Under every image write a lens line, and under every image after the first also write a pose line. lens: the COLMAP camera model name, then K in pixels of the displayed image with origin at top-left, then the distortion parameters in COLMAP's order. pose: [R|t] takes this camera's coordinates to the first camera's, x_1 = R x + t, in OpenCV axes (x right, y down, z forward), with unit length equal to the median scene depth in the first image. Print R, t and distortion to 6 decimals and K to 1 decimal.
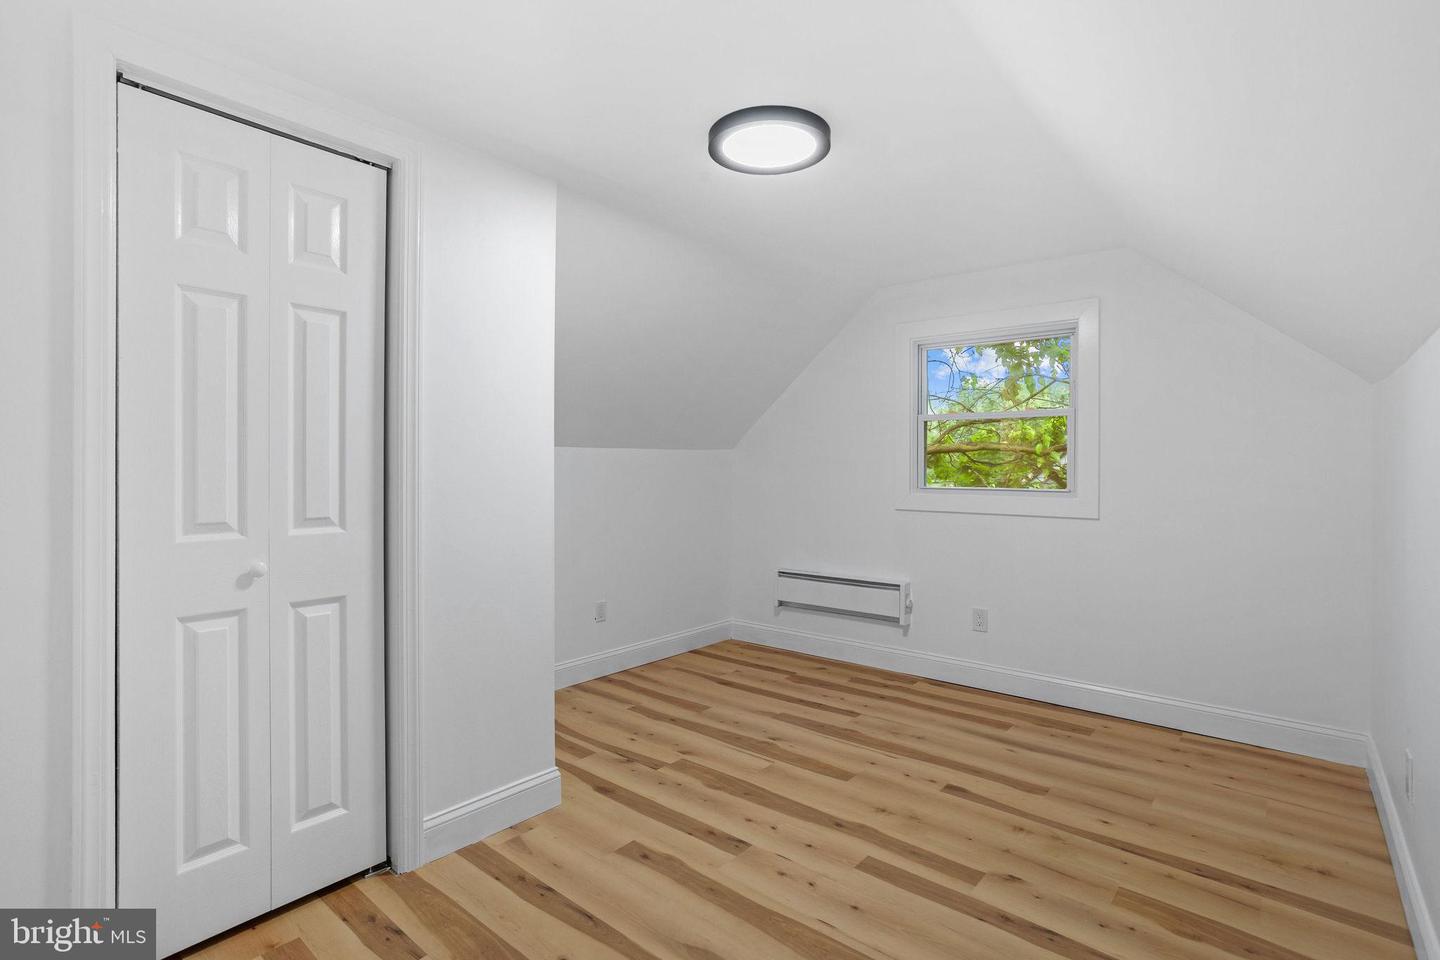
lens RADIAL K [[691.8, 0, 689.5], [0, 691.8, 459.9], [0, 0, 1]] dist [0.000089, 0.000658]
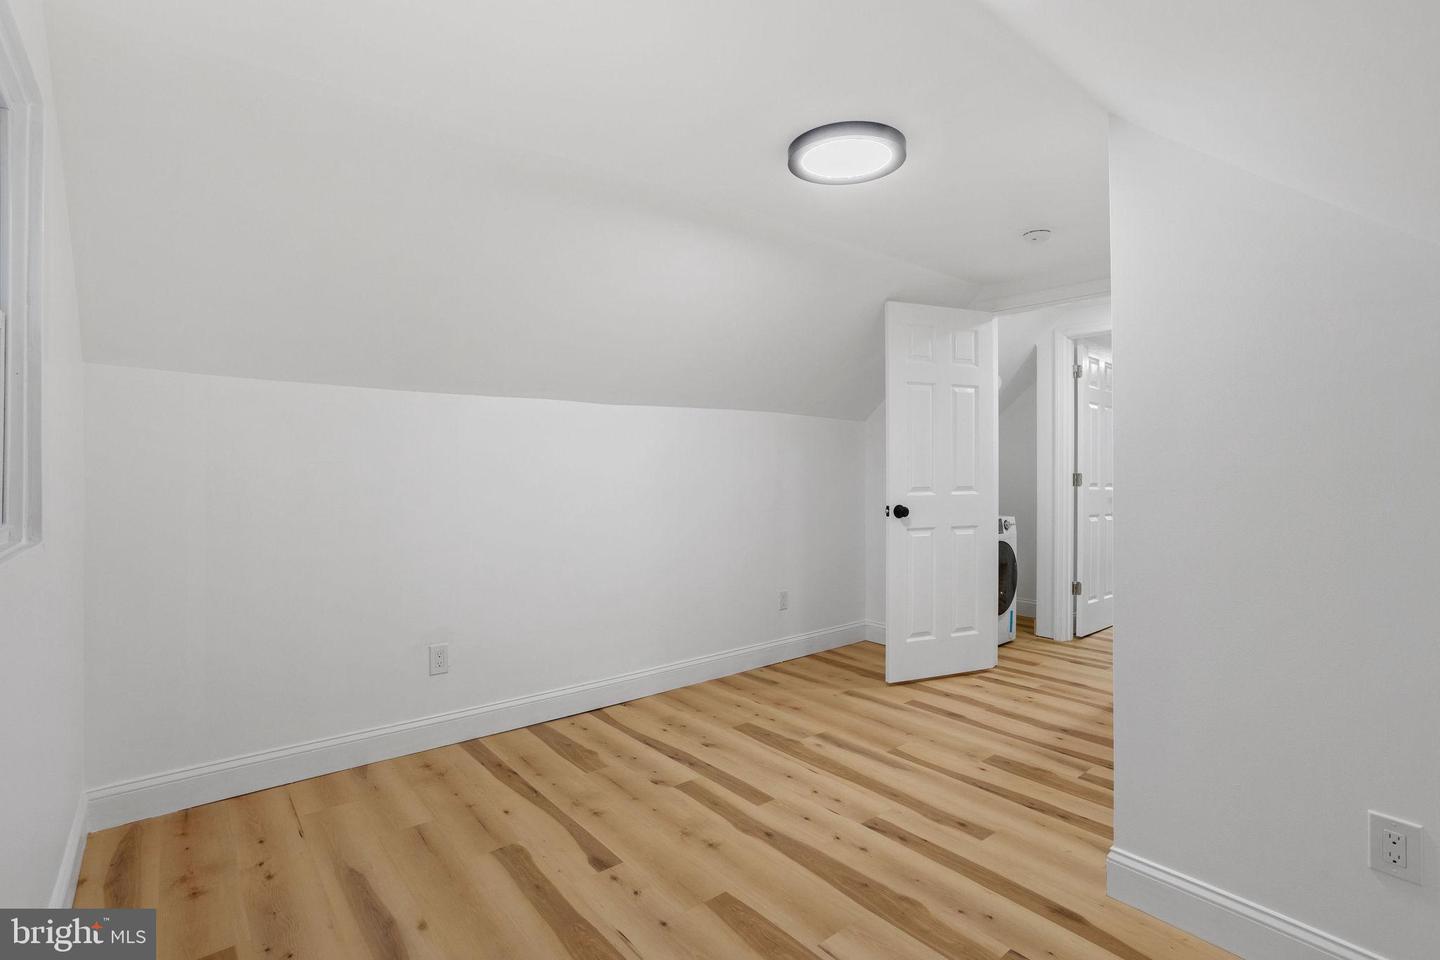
lens RADIAL K [[691.8, 0, 689.5], [0, 691.8, 459.9], [0, 0, 1]] dist [0.000089, 0.000658]
pose [[-0.983780, -0.001995, 0.179369, 0.153815], [-0.004870, 0.999867, -0.015587, 0.015332], [-0.179314, -0.016208, -0.983658, 2.019594]]
